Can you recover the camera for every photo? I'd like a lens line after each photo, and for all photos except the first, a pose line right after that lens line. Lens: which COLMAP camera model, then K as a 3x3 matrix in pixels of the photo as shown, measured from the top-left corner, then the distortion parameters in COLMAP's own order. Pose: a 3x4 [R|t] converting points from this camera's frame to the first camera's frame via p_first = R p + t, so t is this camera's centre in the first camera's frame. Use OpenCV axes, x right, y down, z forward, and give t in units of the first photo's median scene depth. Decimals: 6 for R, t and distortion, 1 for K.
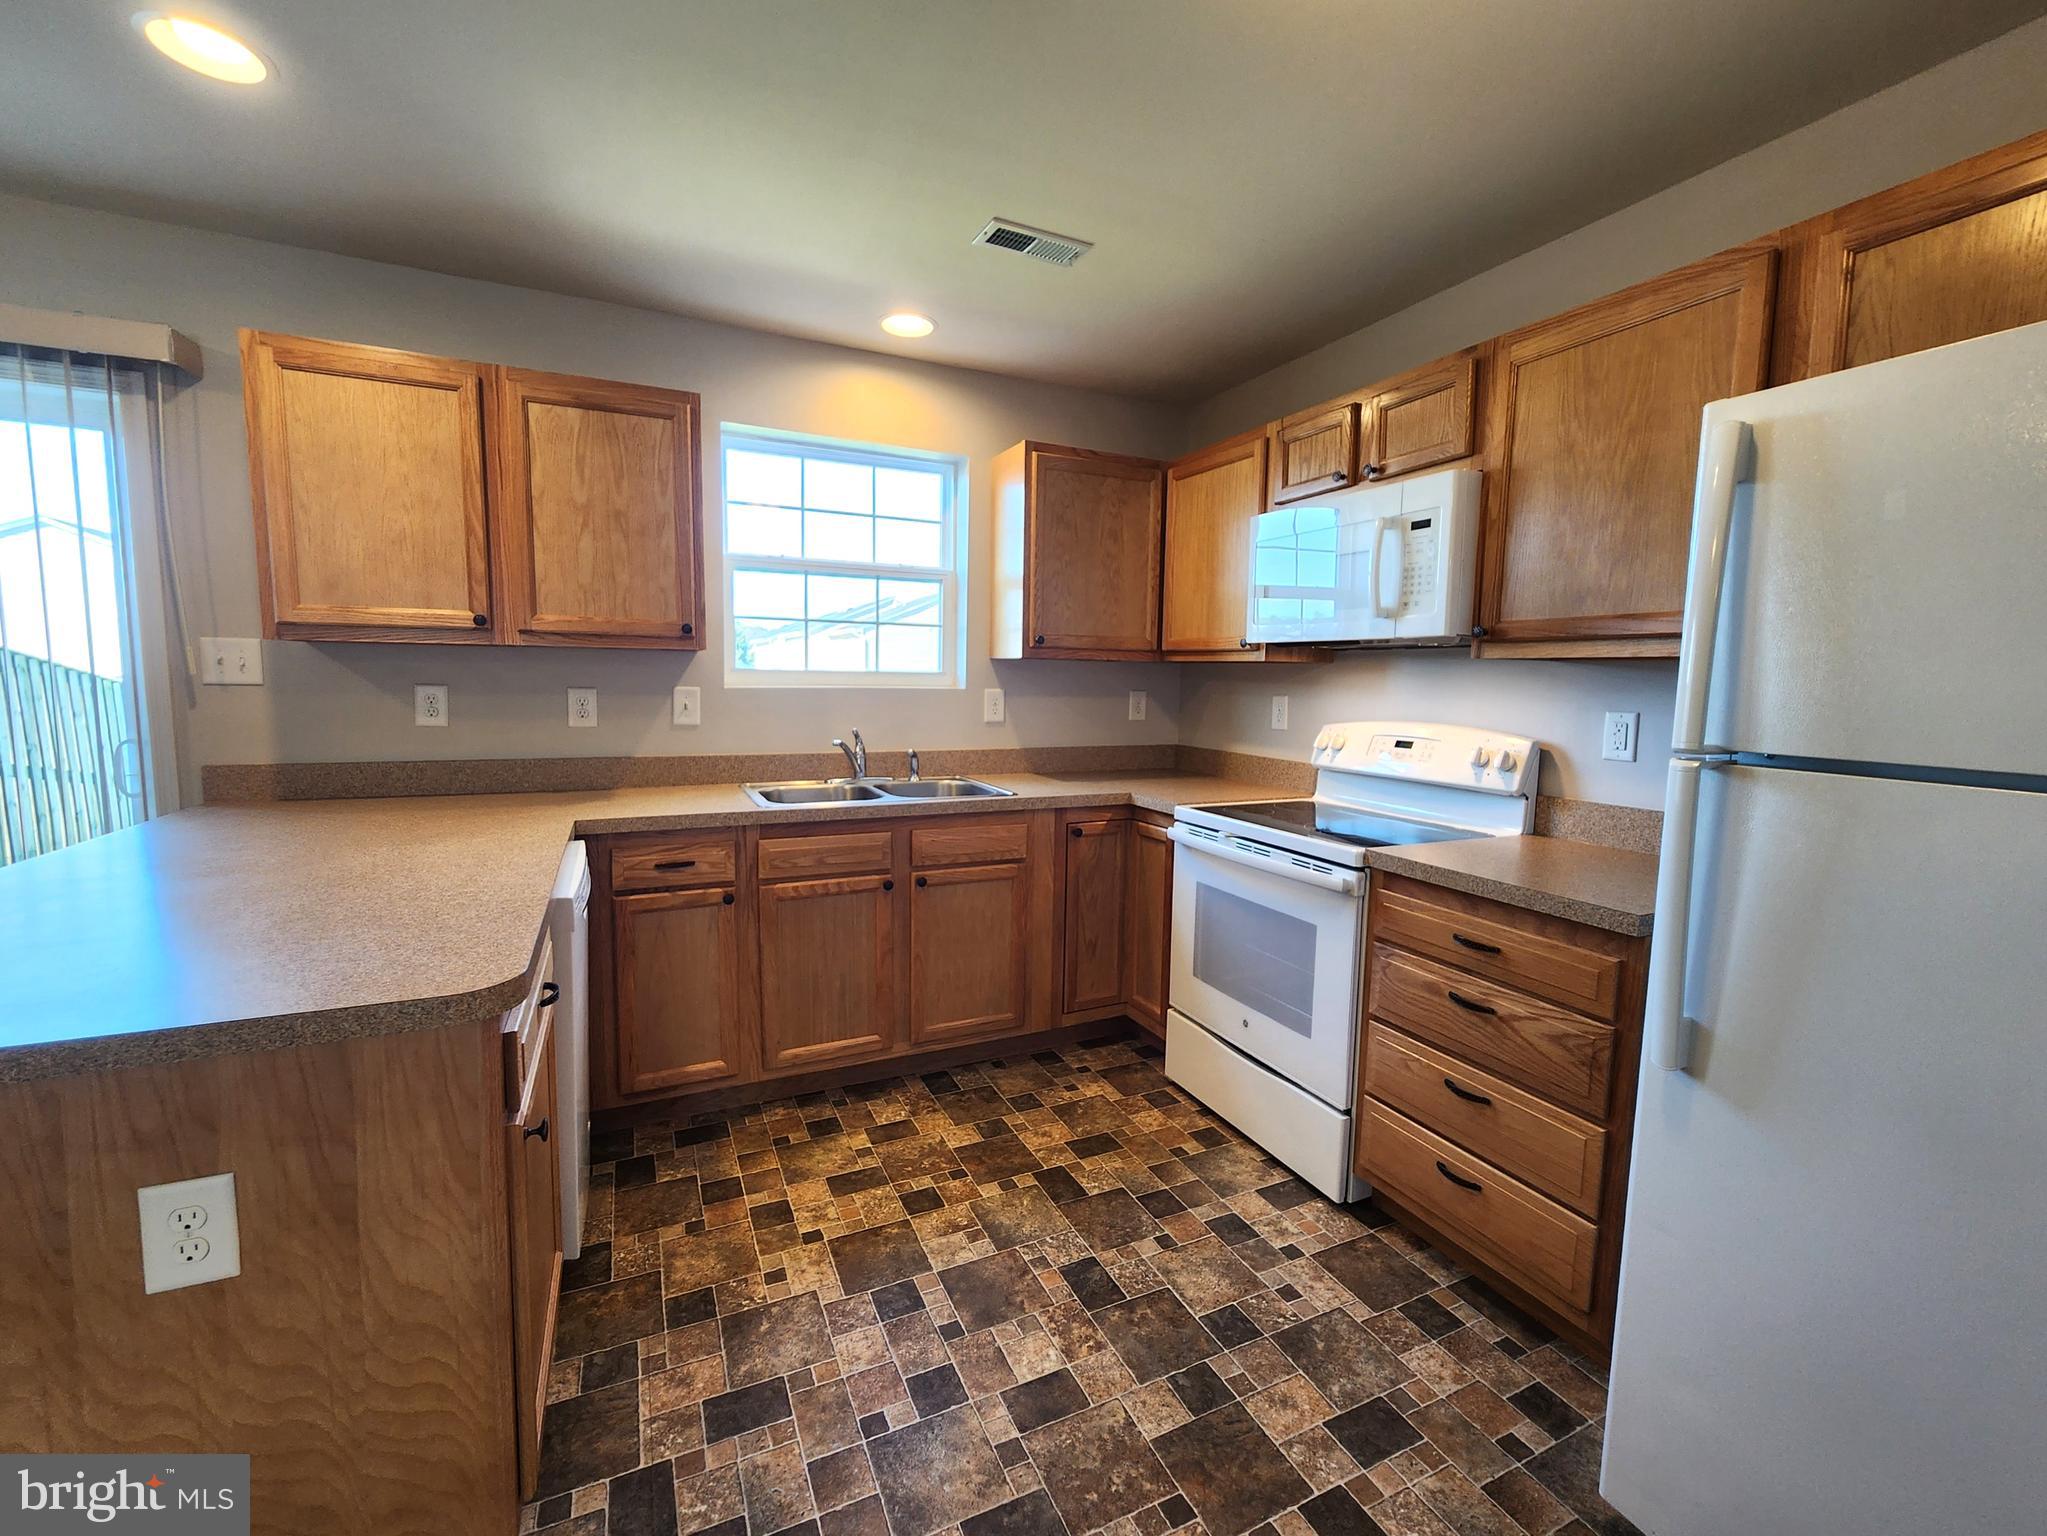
lens RADIAL K [[857.1, 0, 1031.0], [0, 857.1, 761.8], [0, 0, 1]] dist [0.000751, -0.000201]
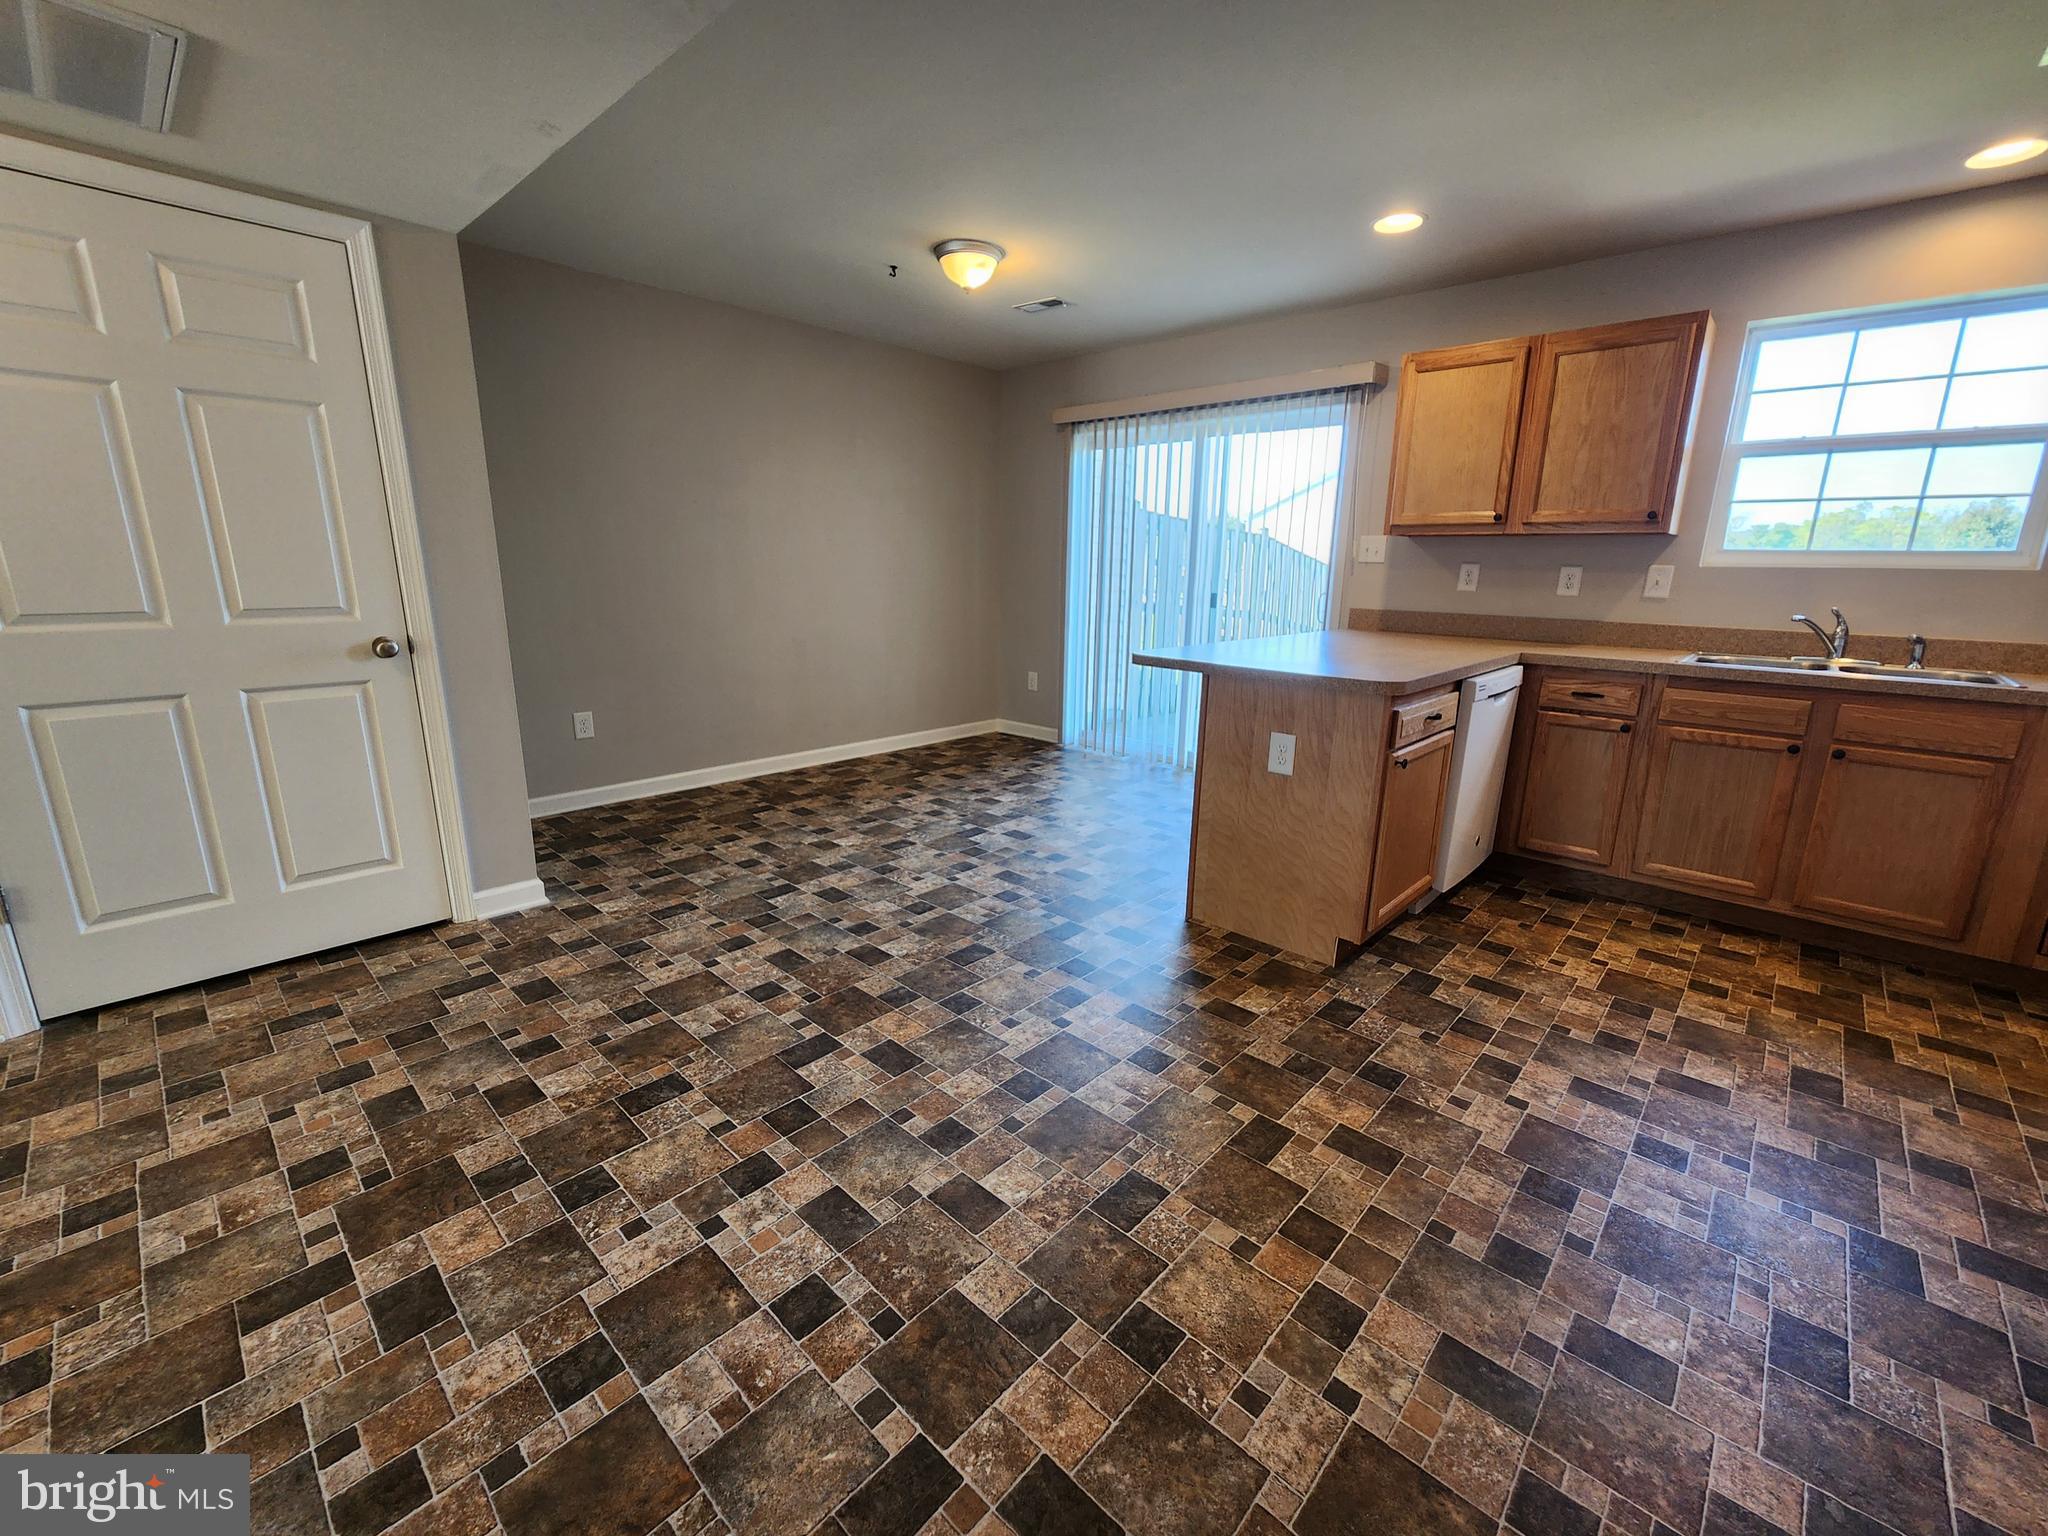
lens RADIAL K [[838.0, 0, 1032.1], [0, 838.0, 760.4], [0, 0, 1]] dist [0.000375, -0.001127]
pose [[0.373942, 0.202197, -0.905143, 0.469905], [-0.103706, 0.978941, 0.175838, 0.078859], [0.921636, 0.028115, 0.387037, -0.313339]]
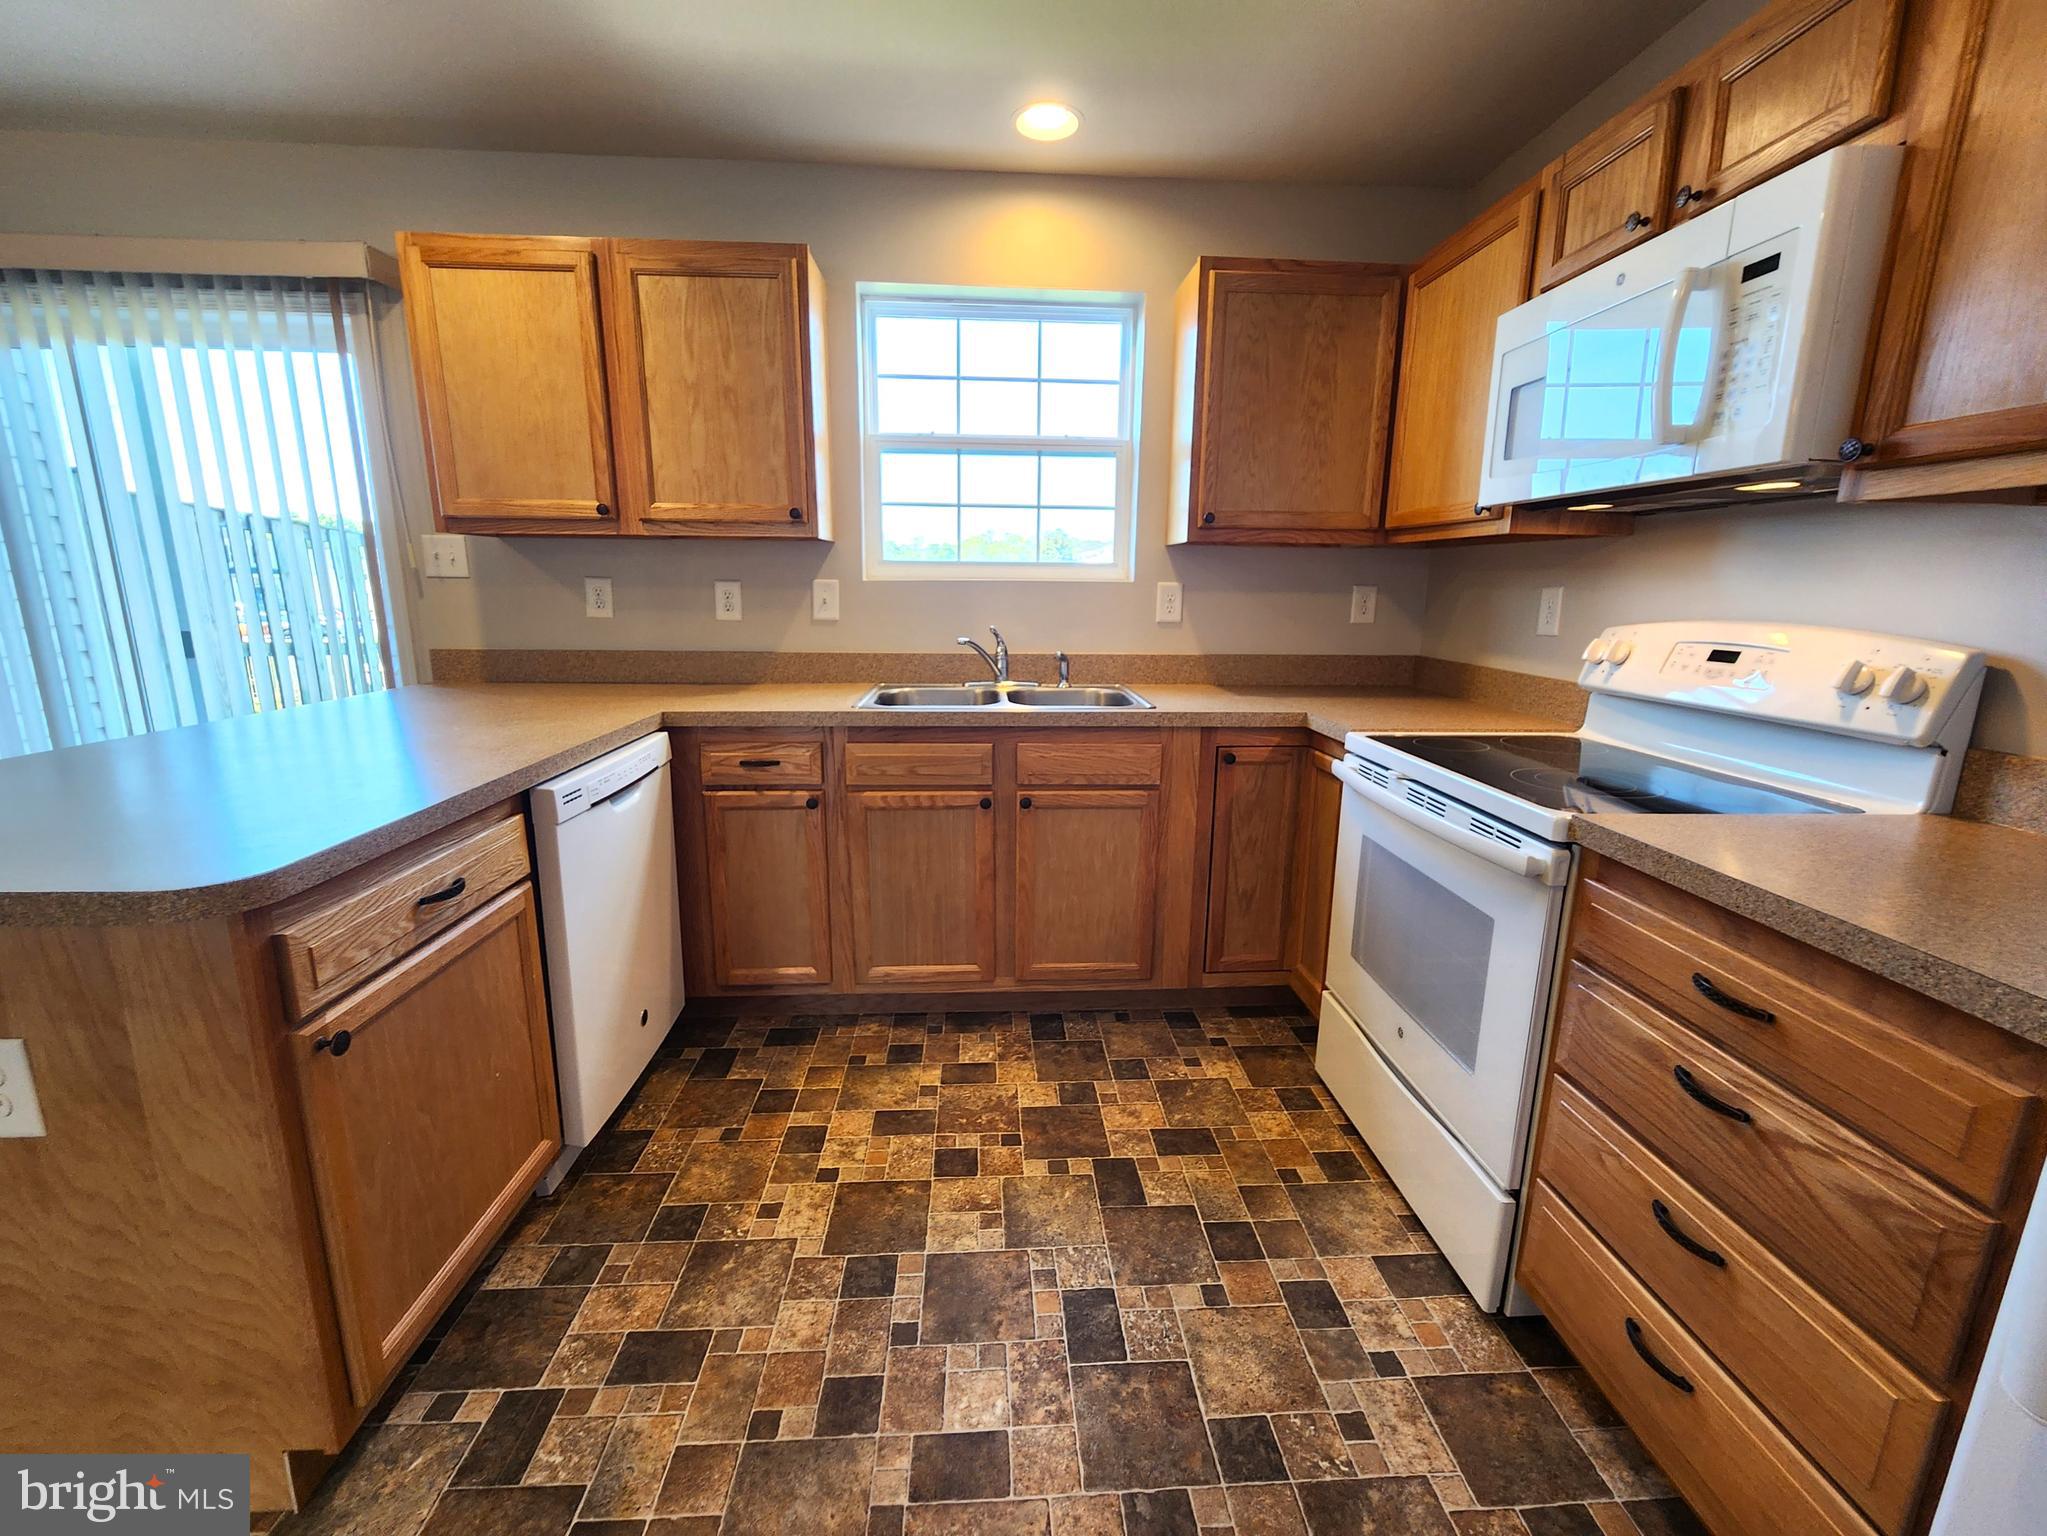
lens RADIAL K [[846.7, 0, 1029.0], [0, 846.7, 762.6], [0, 0, 1]] dist [0.000904, -0.000487]
pose [[0.927583, 0.069782, -0.367042, 0.209169], [-0.031811, 0.993586, 0.108509, 0.007027], [0.372259, -0.088975, 0.923854, 0.235792]]
